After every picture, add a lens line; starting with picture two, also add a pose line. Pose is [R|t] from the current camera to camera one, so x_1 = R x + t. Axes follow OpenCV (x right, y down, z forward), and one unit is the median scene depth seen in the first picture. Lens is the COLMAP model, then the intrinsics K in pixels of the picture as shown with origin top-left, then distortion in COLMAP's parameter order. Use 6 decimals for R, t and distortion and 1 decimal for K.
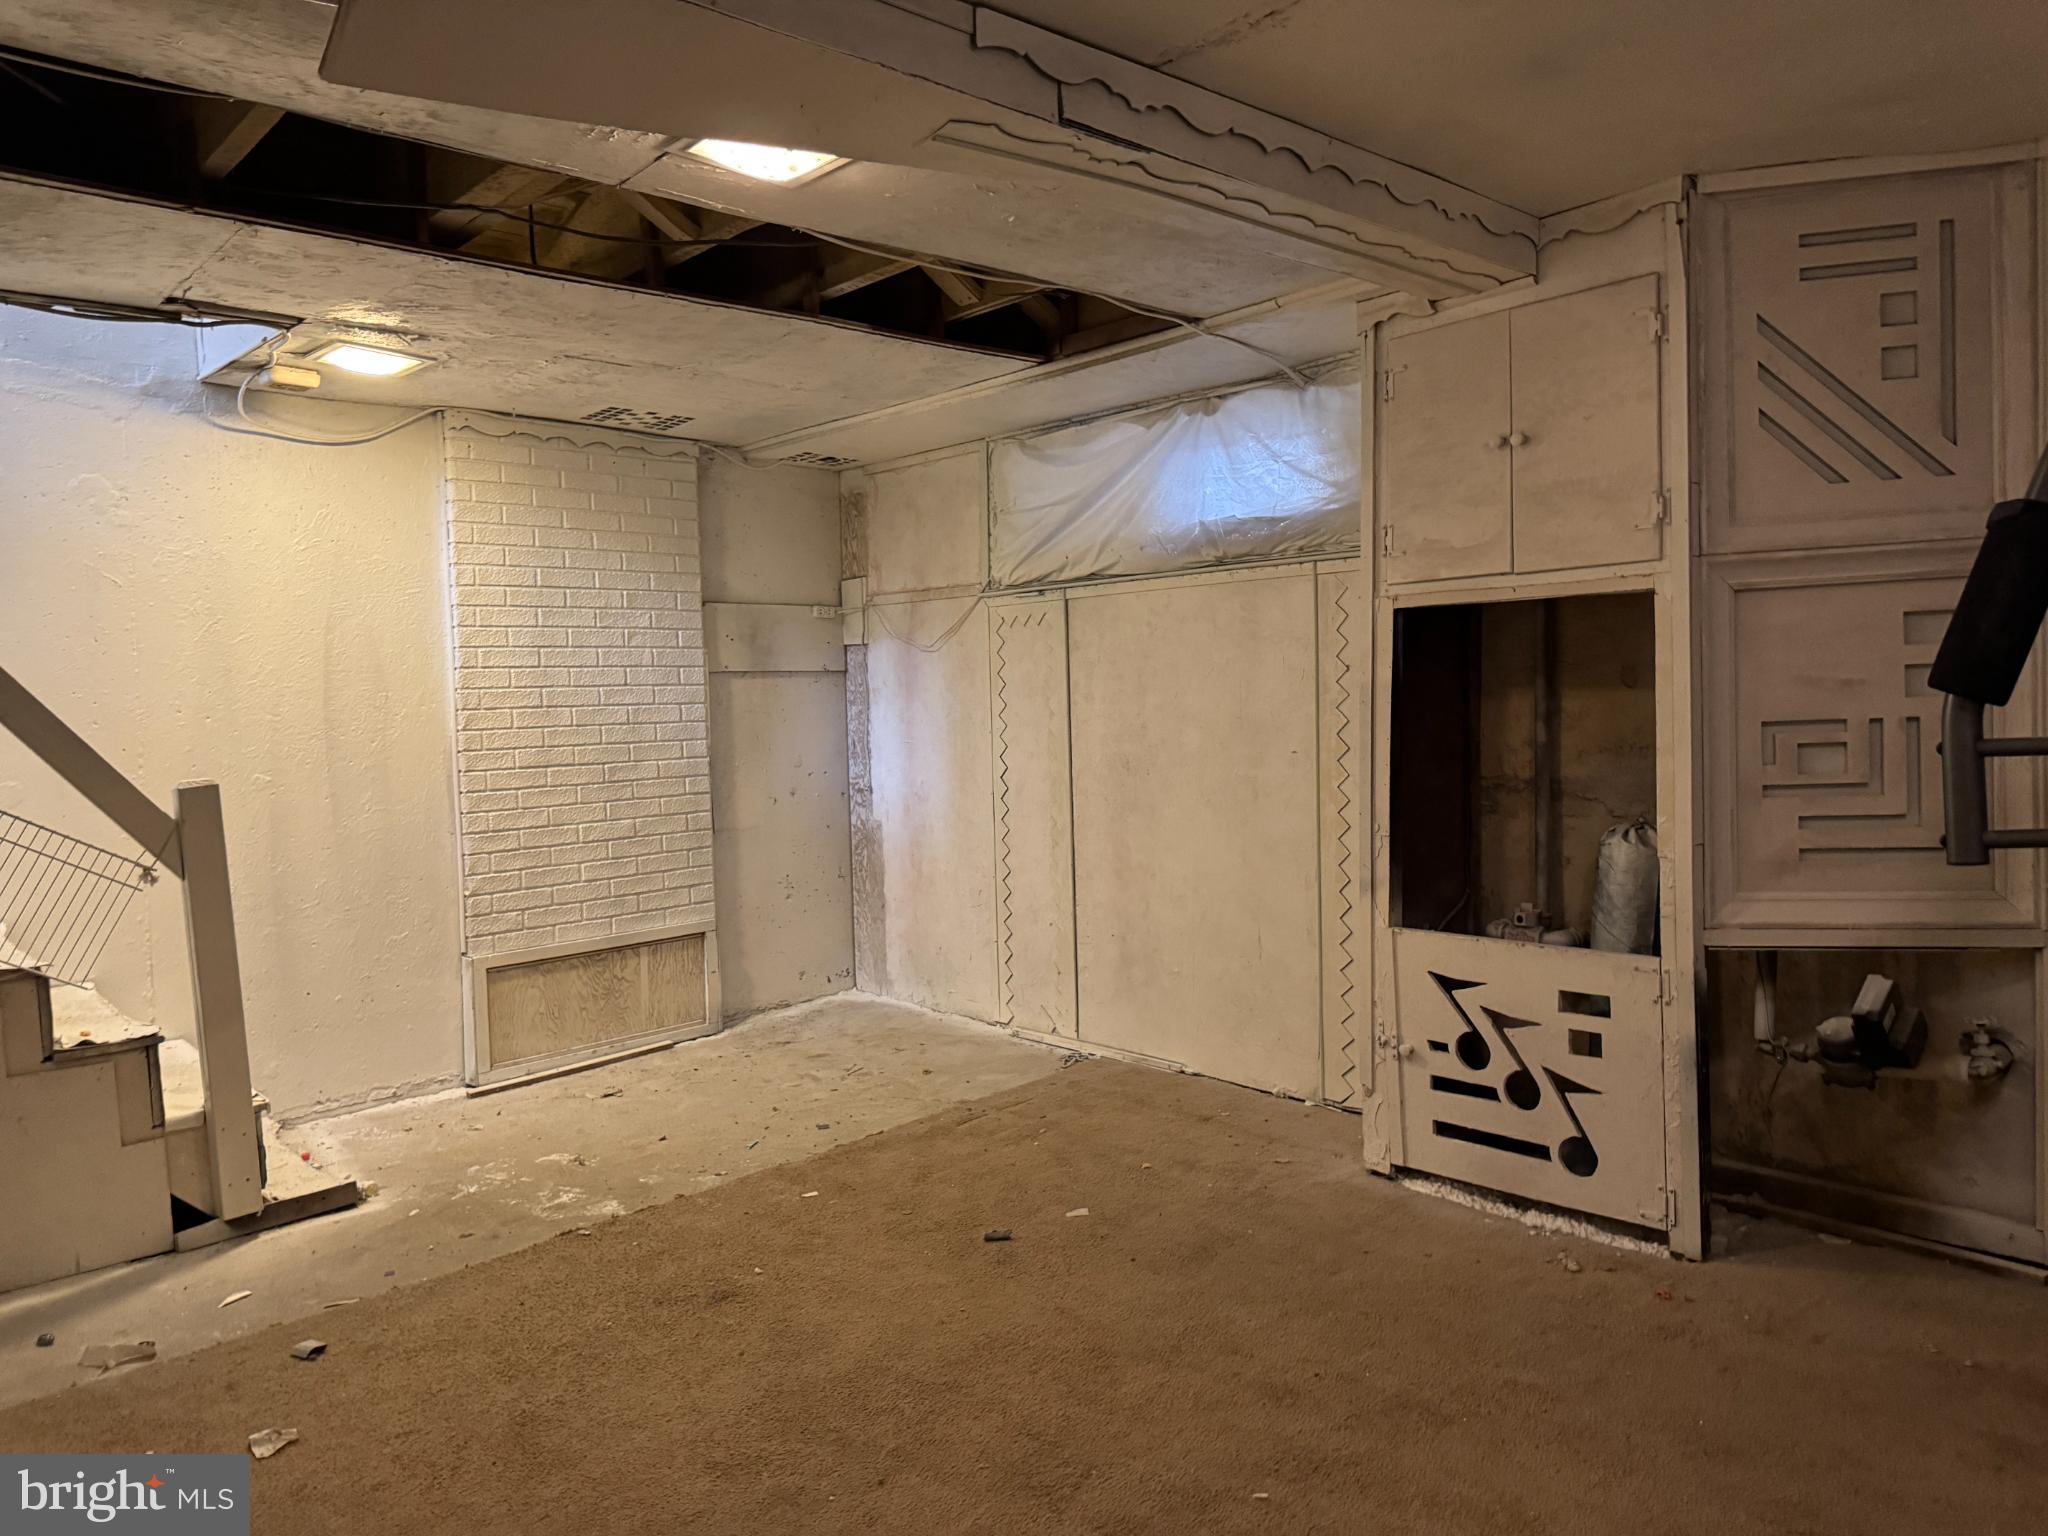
lens RADIAL K [[1467.7, 0, 1018.5], [0, 1467.7, 777.2], [0, 0, 1]] dist [0.032785, -0.034478]
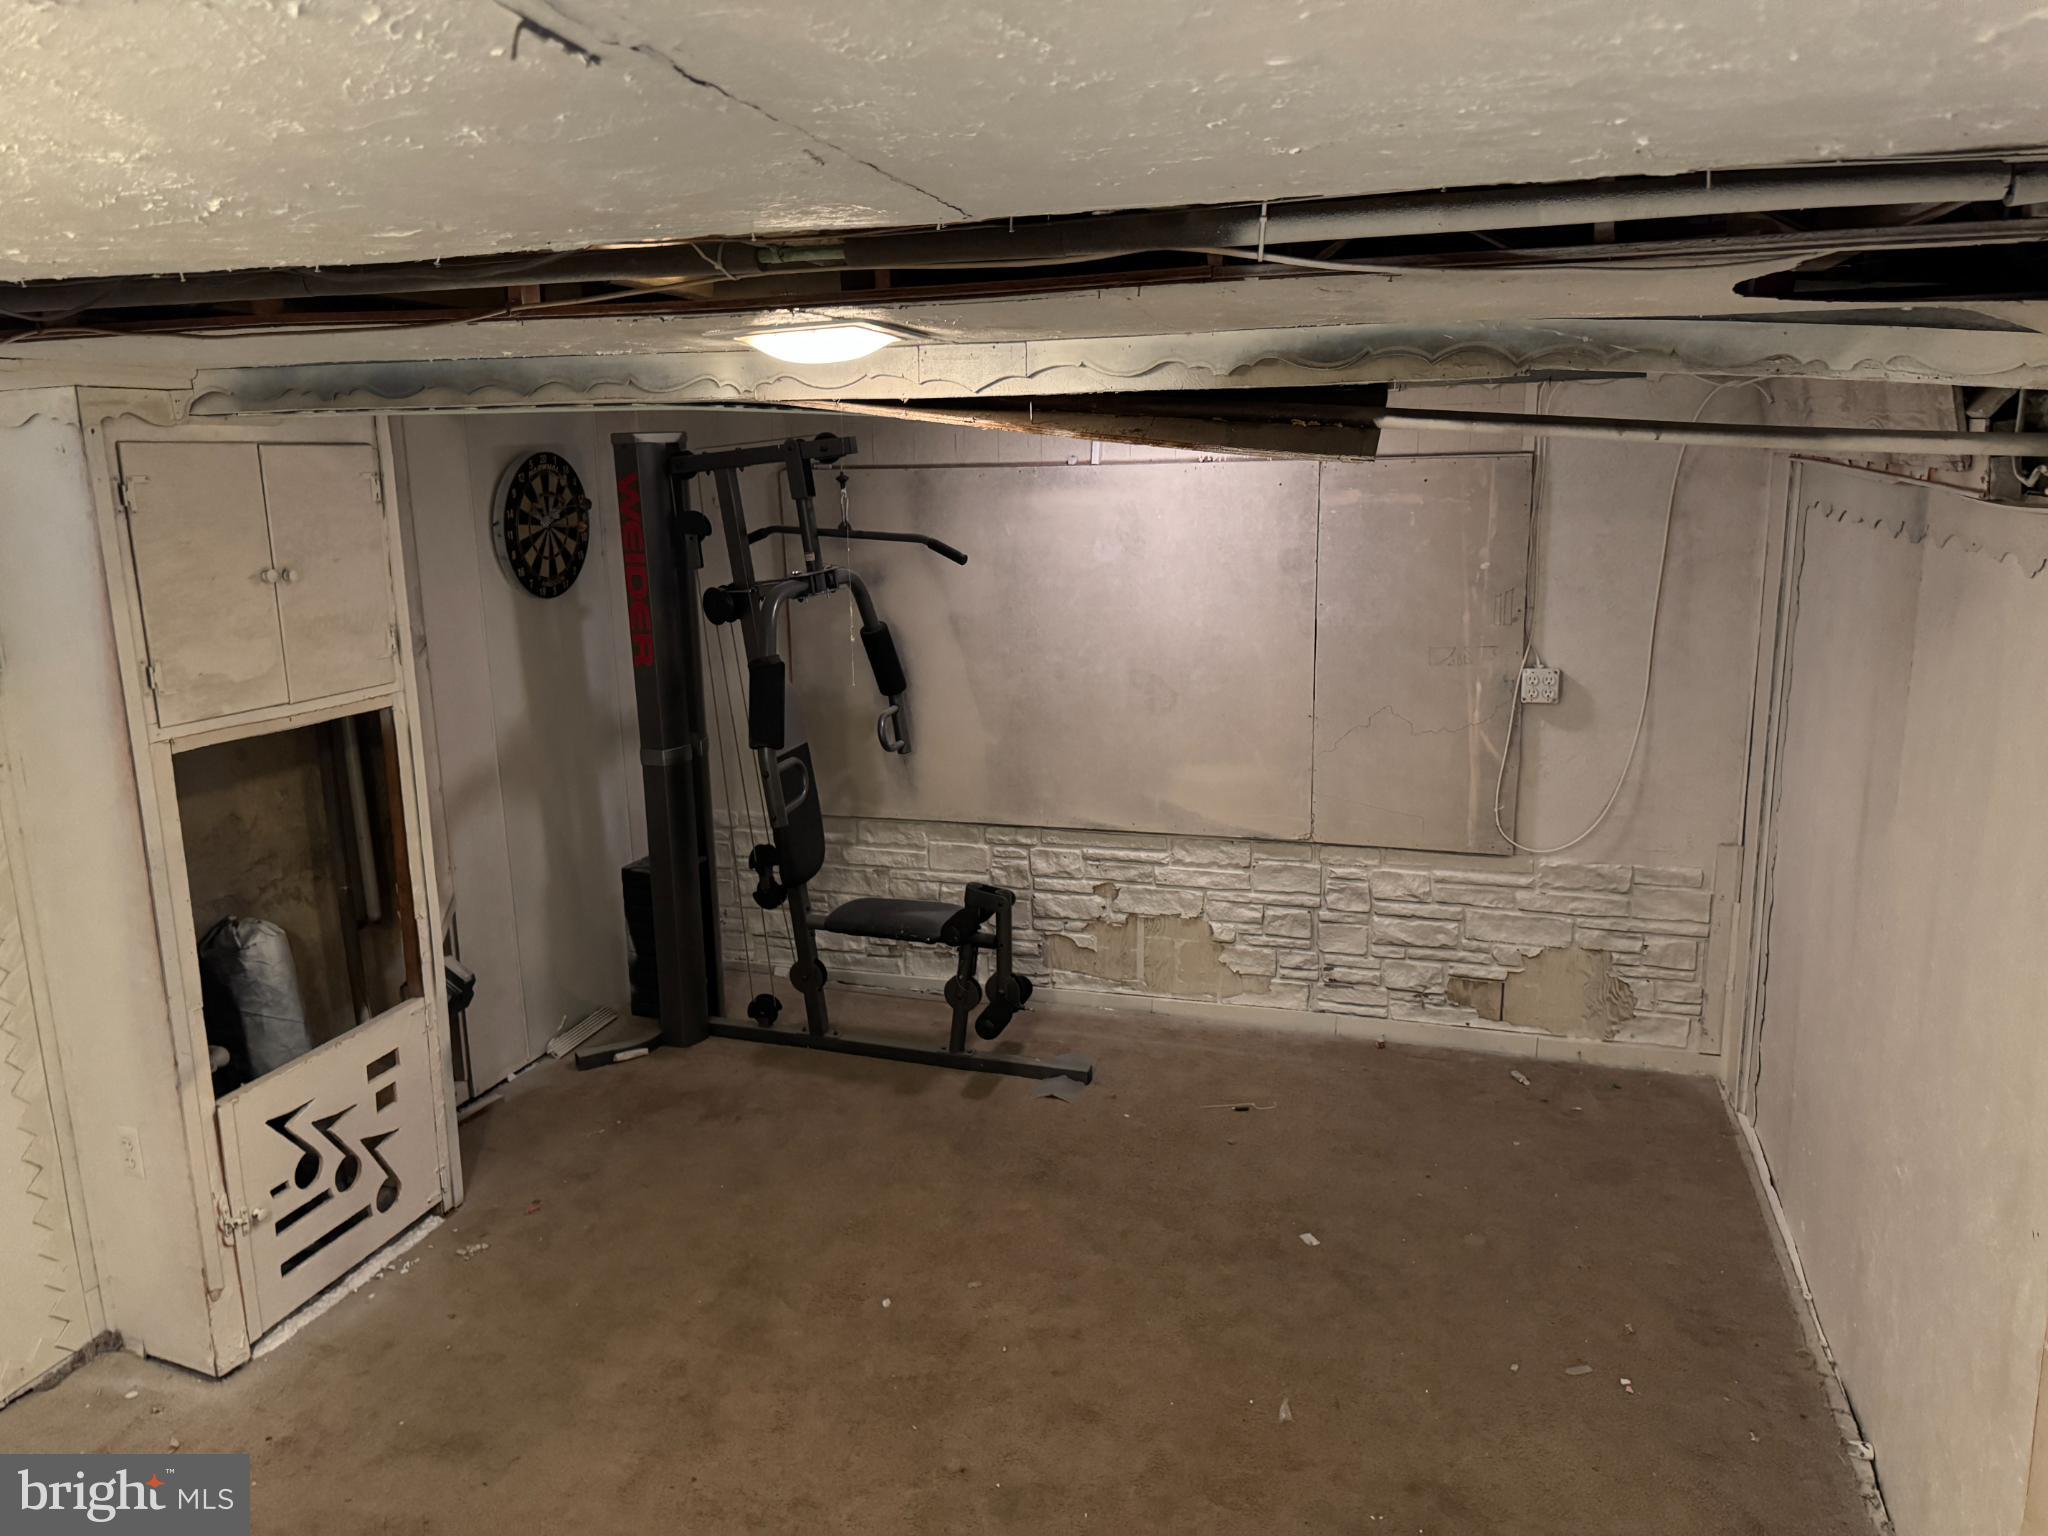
lens RADIAL K [[1467.7, 0, 1020.5], [0, 1467.7, 763.6], [0, 0, 1]] dist [0.032785, -0.034478]
pose [[-0.517433, -0.139307, 0.844308, -0.795560], [0.076547, 0.975169, 0.207810, -0.270594], [-0.852293, 0.172158, -0.493922, 1.076681]]
